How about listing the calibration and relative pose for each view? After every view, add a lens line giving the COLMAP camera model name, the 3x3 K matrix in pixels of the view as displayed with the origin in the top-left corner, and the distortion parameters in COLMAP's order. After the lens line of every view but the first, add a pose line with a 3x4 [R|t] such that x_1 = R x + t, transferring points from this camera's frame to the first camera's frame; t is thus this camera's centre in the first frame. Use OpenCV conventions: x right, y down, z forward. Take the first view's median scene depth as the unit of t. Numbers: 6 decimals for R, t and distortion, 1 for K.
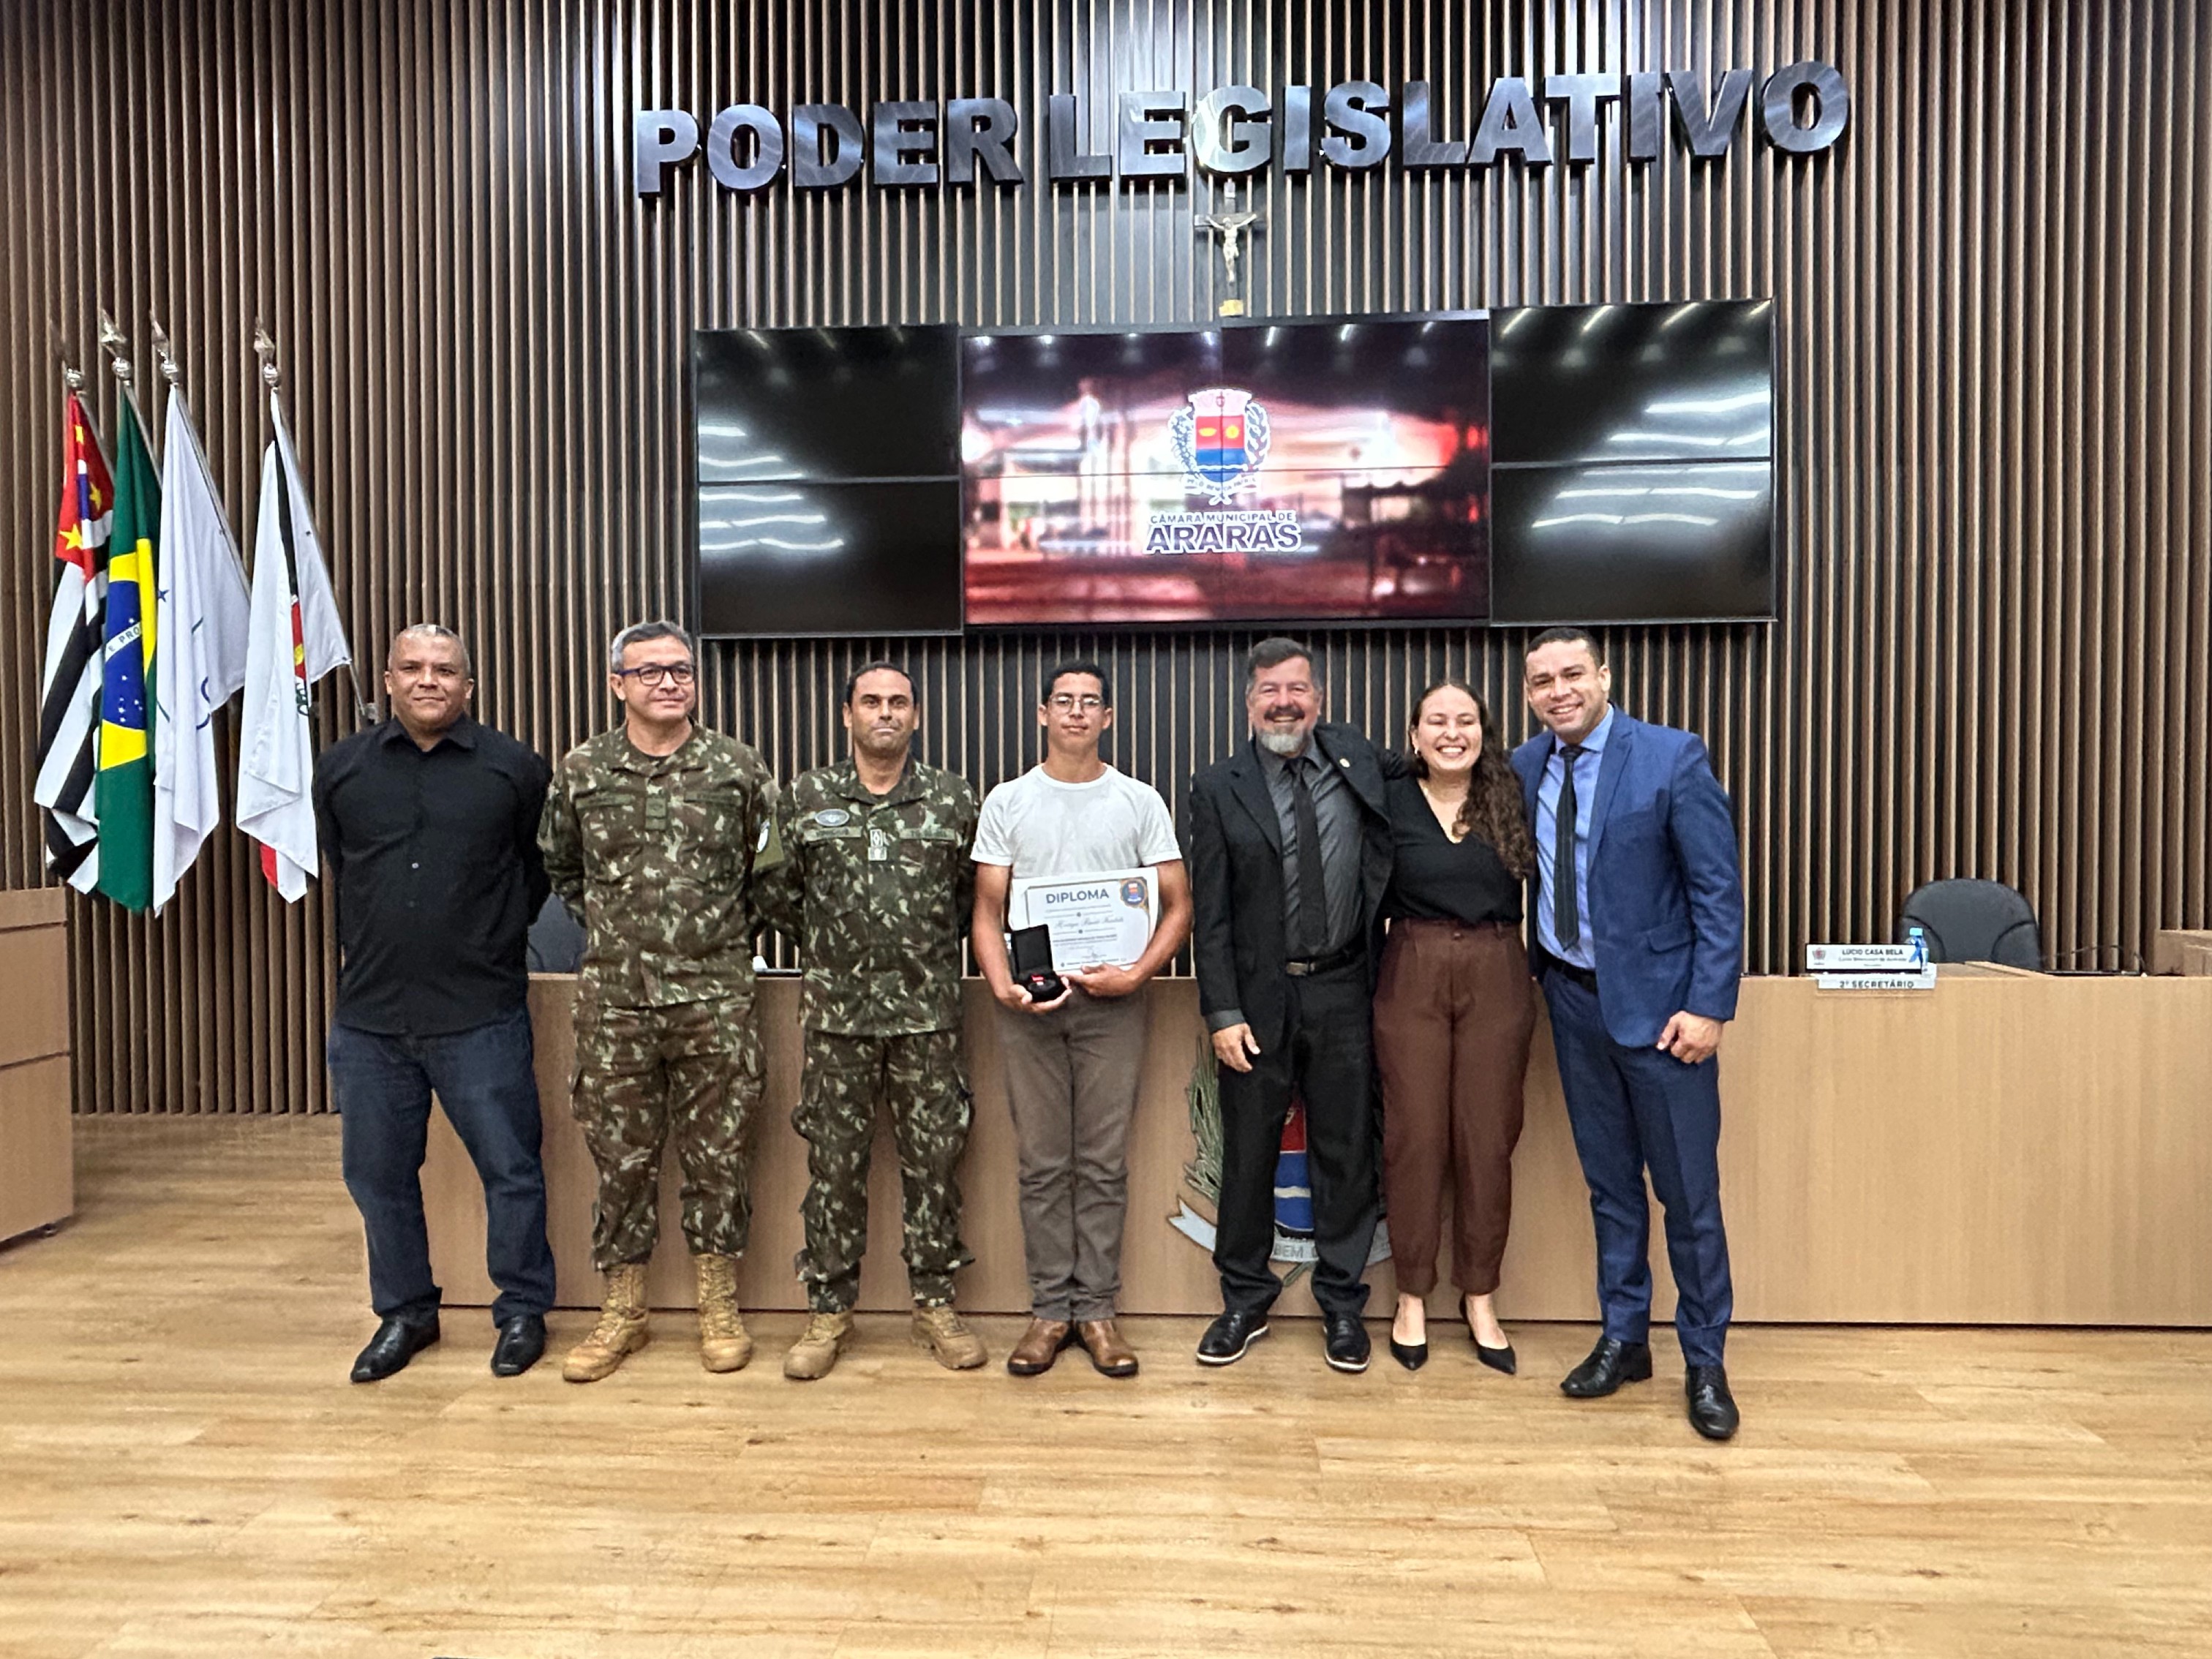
lens RADIAL K [[1368.8, 0, 1114.3], [0, 1368.8, 830.8], [0, 0, 1]] dist [0.002002, 0.000706]
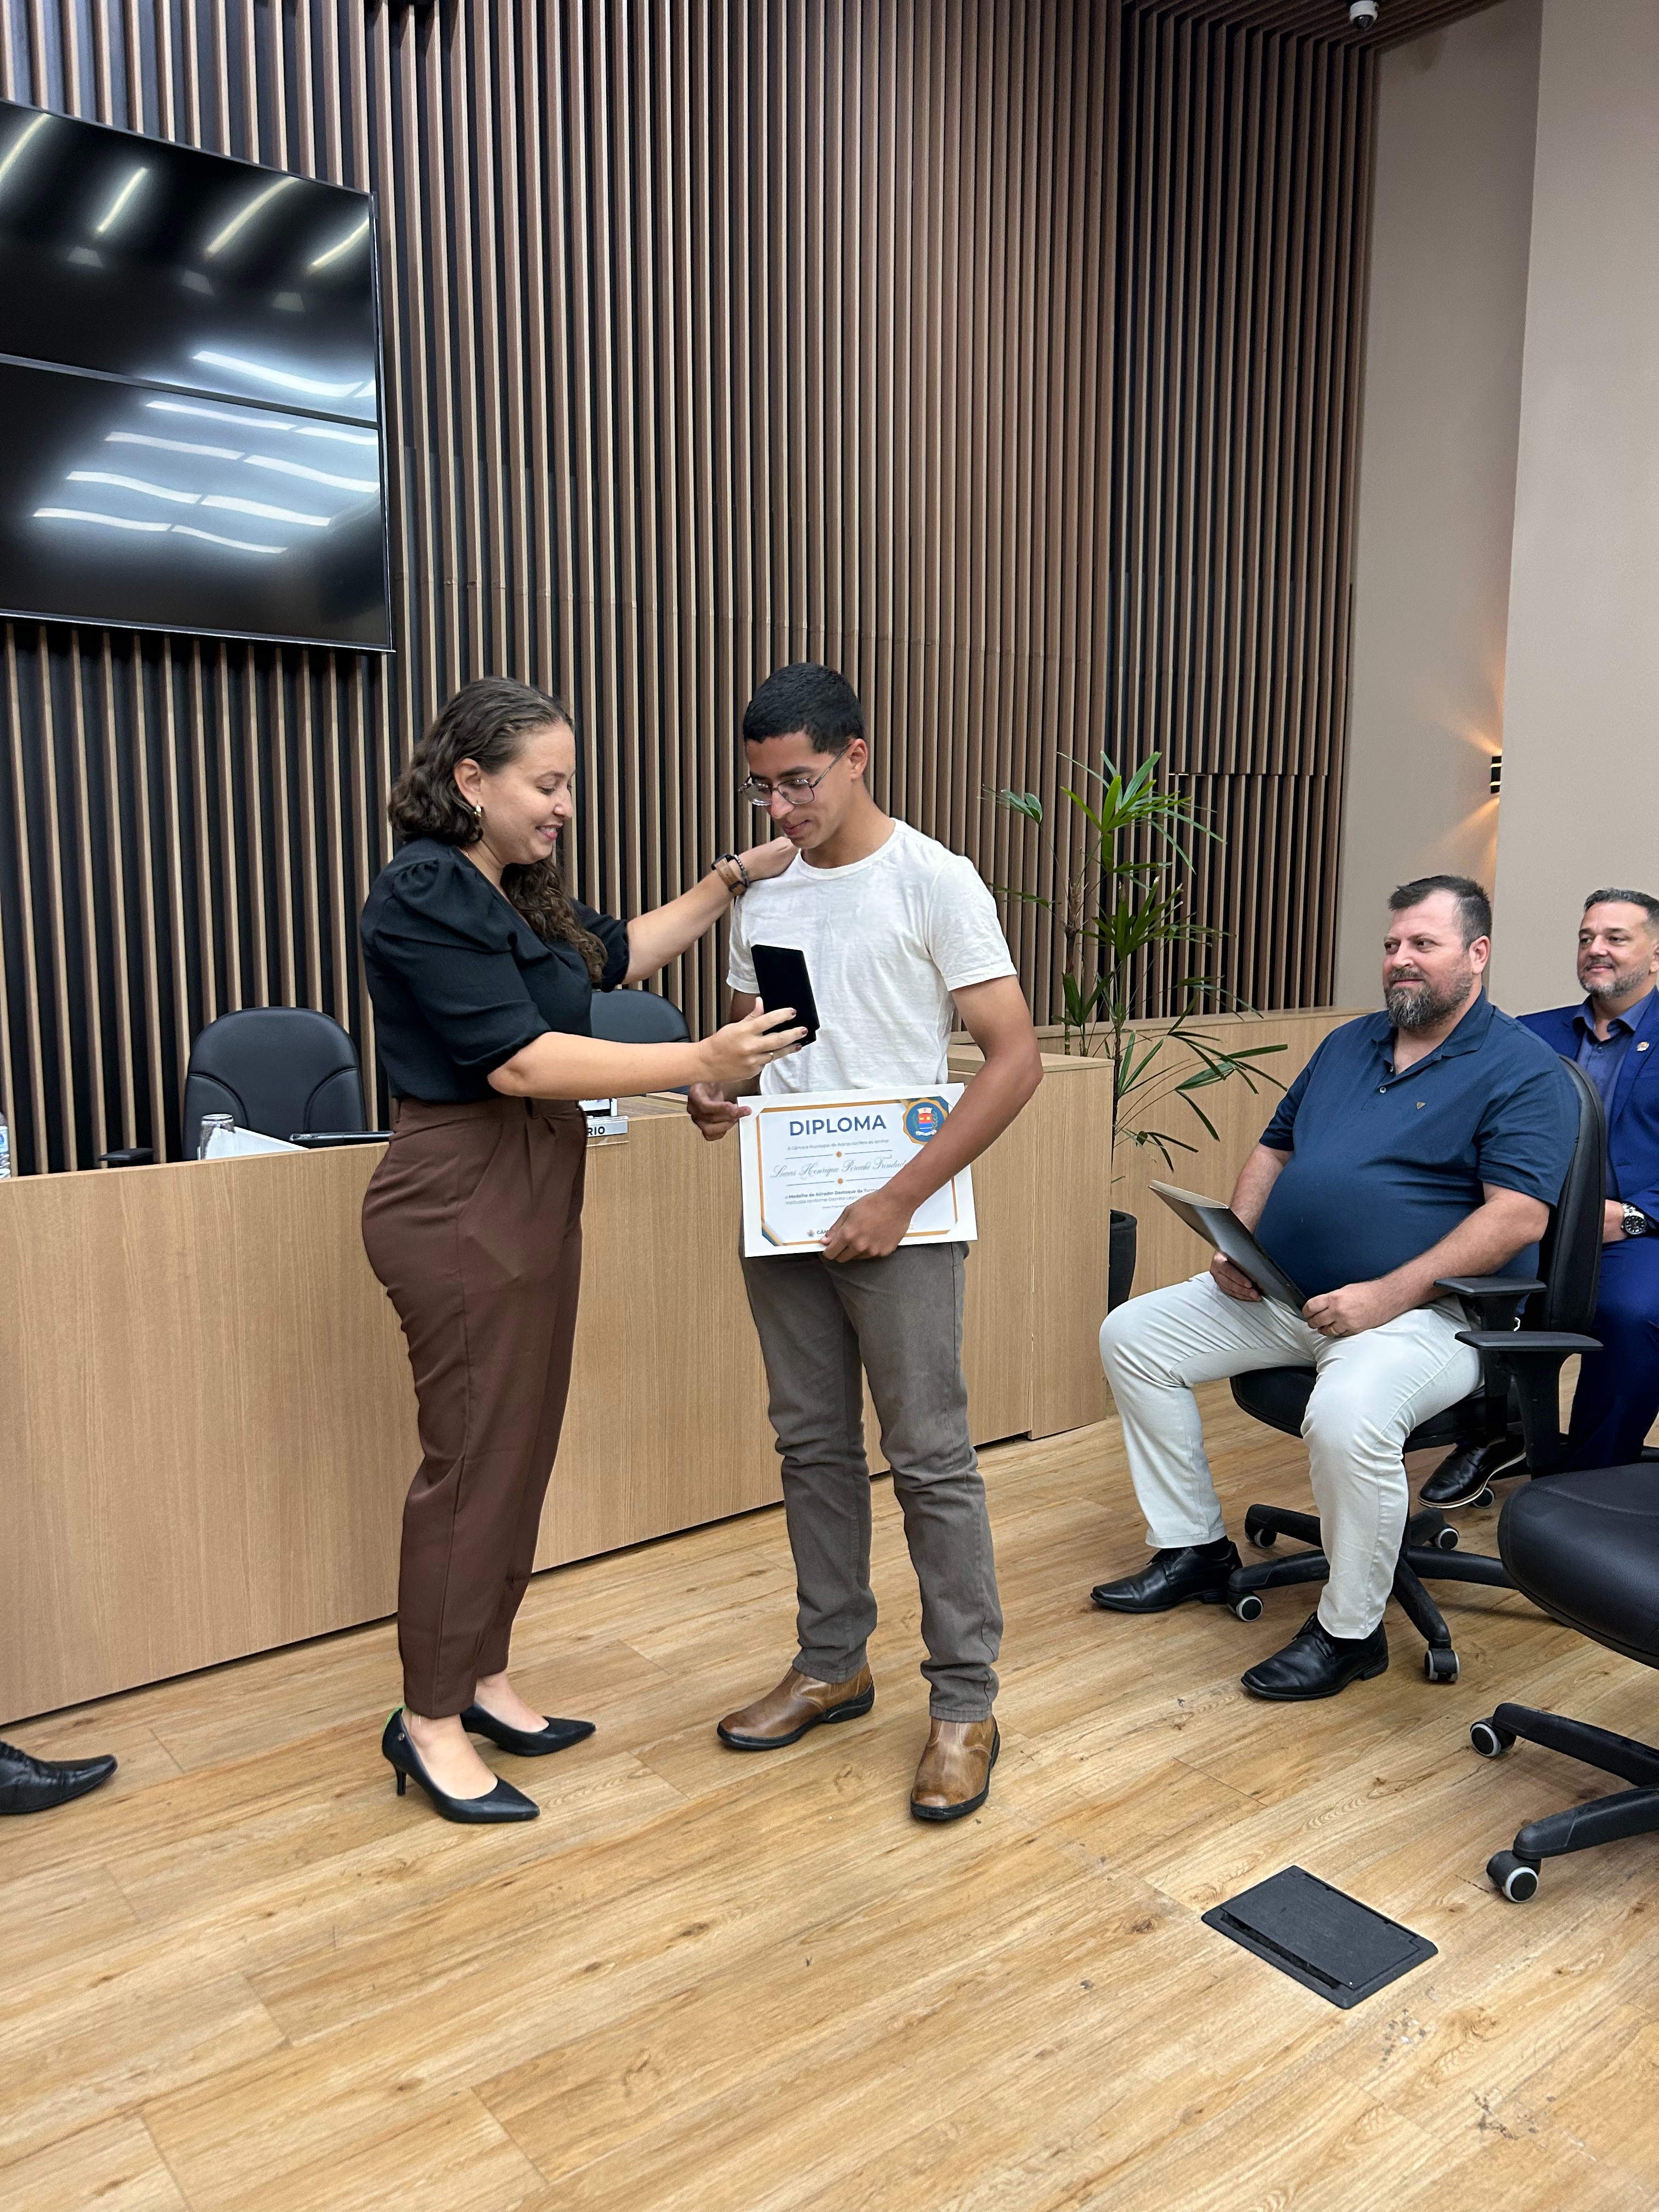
lens RADIAL K [[1670.4, 0, 814.8], [0, 1670.4, 1114.8], [0, 0, 1]] dist [0.037570, -0.033465]
pose [[0.754157, -0.078621, 0.651971, 0.035546], [0.007634, 0.993790, 0.111011, -0.000478], [-0.656650, -0.078742, 0.750074, 0.133273]]
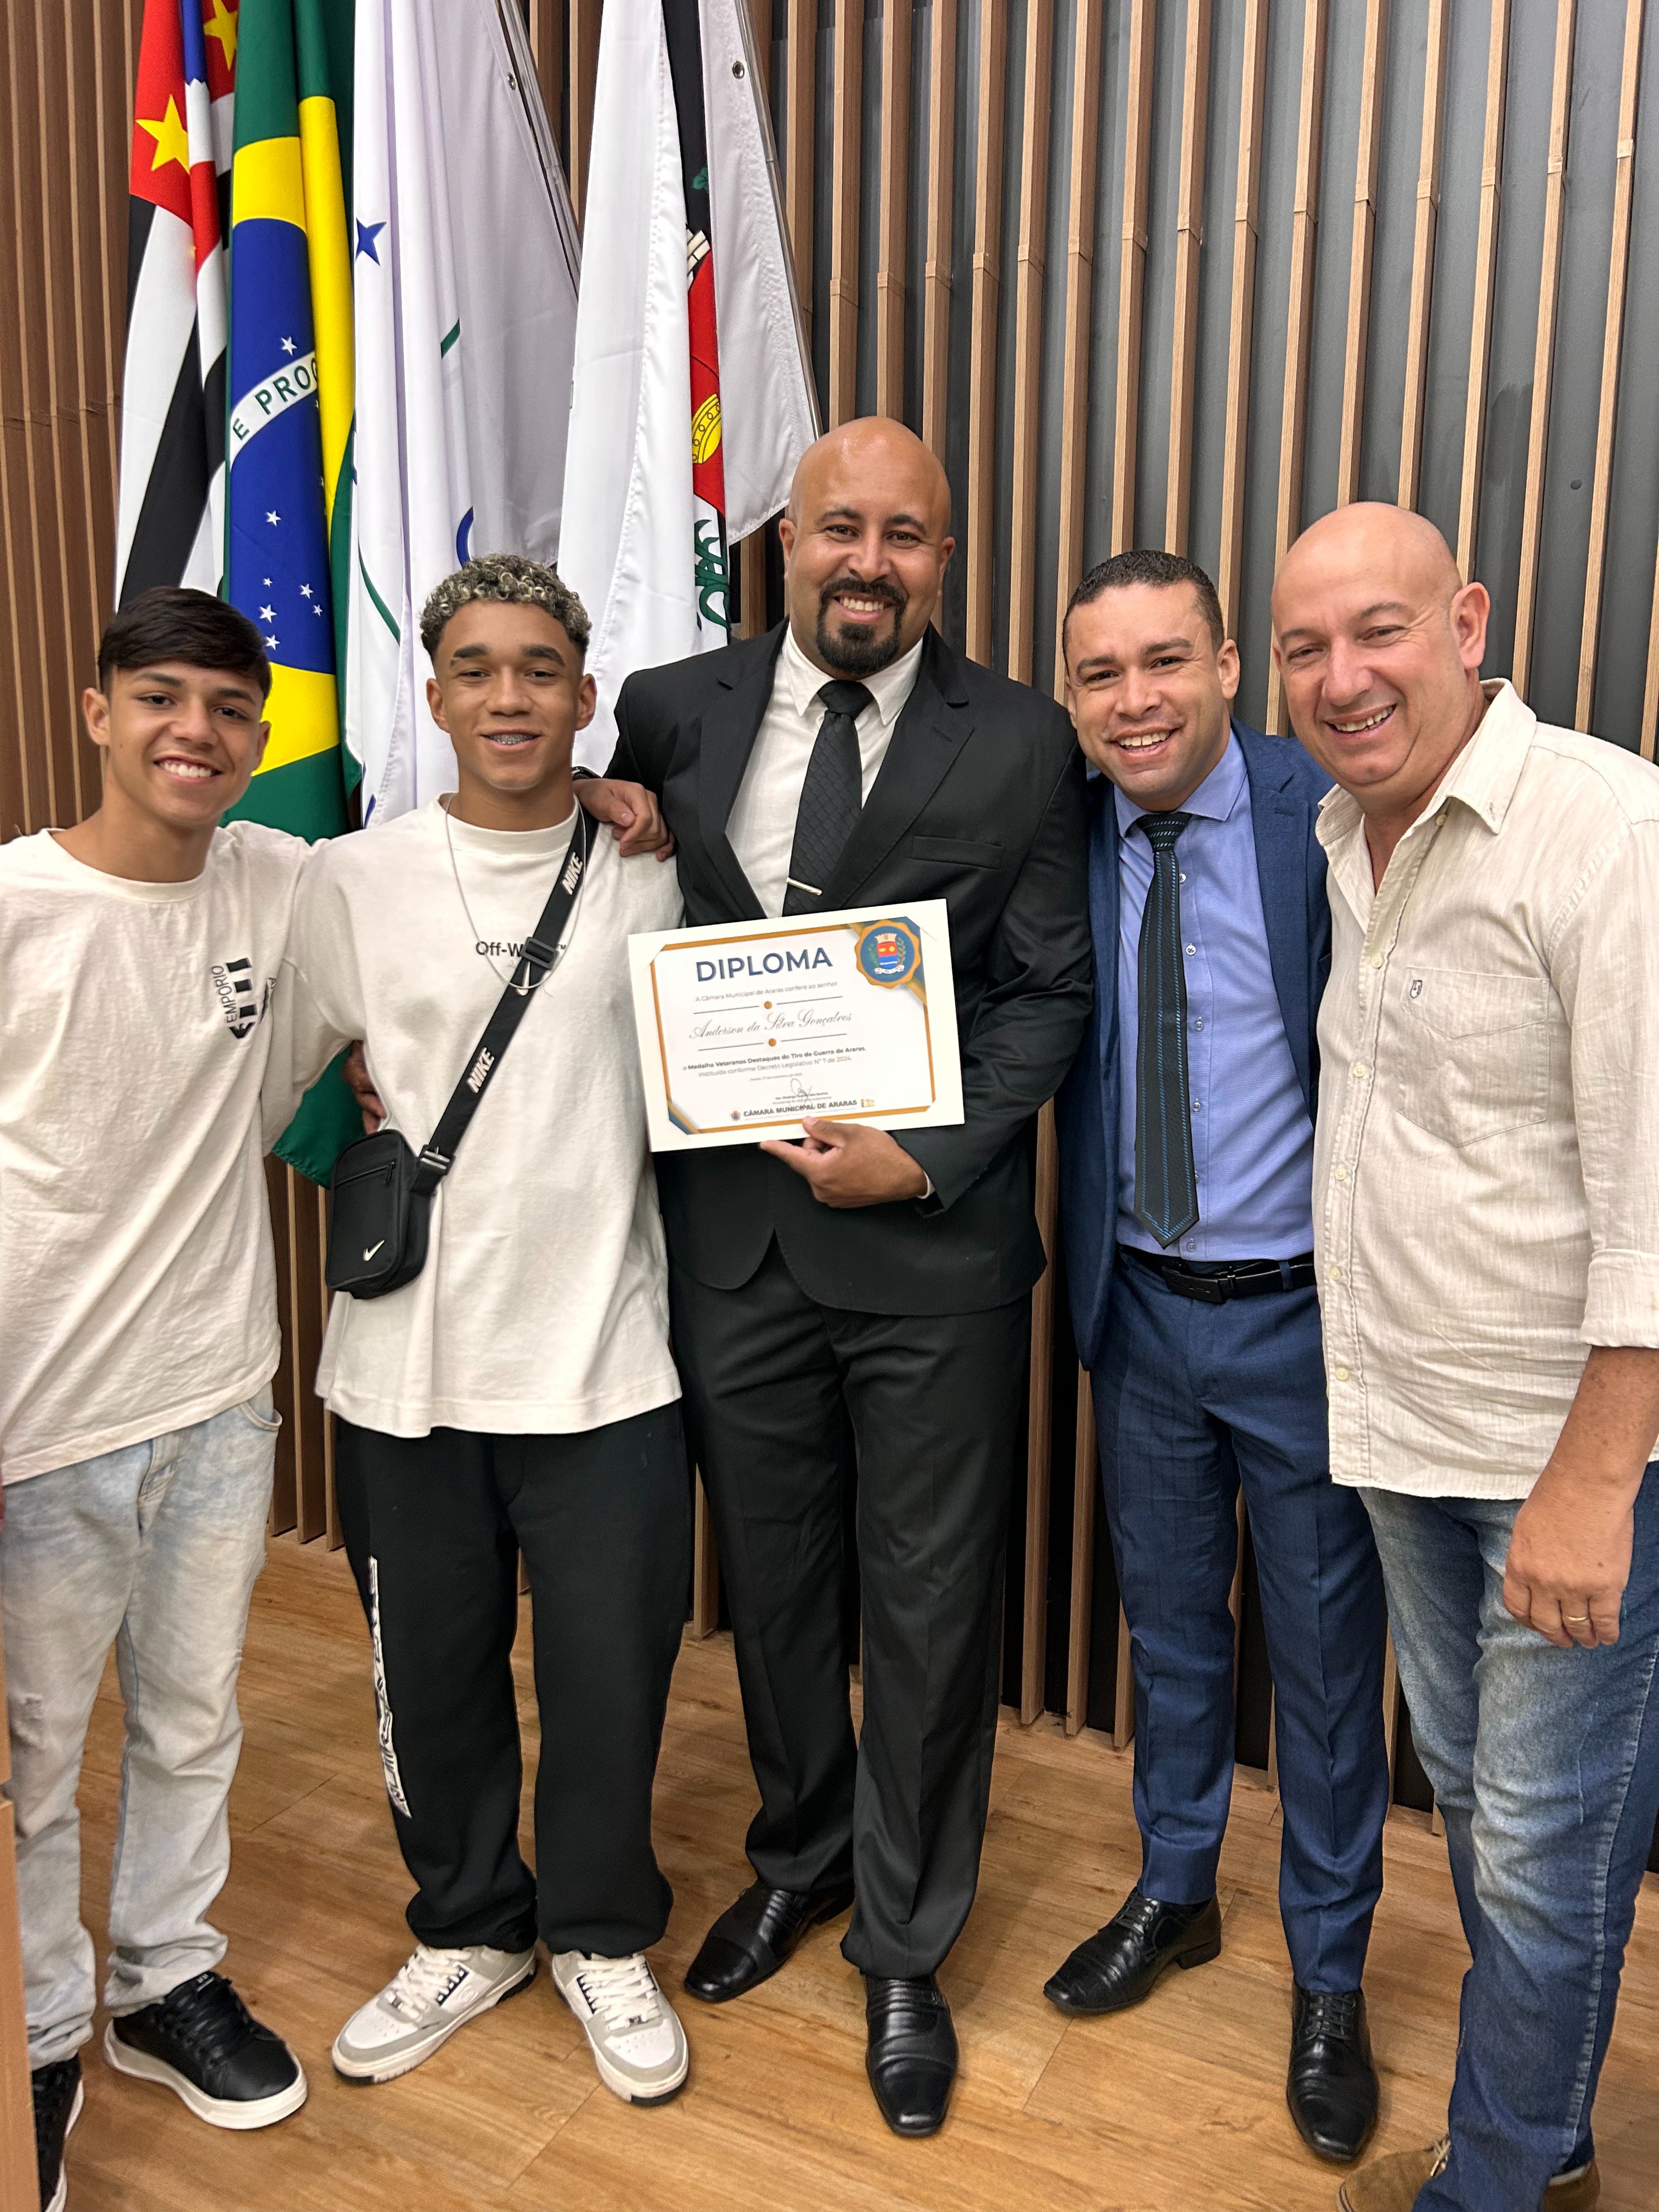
lens RADIAL K [[1670.4, 0, 825.4], [0, 1670.4, 1127.8], [0, 0, 1]] dist [0.037570, -0.033465]
pose [[0.913231, 0.056342, -0.403527, -0.388982], [-0.018341, 0.995073, 0.097429, -0.002474], [0.407028, -0.081574, 0.909766, 0.615348]]
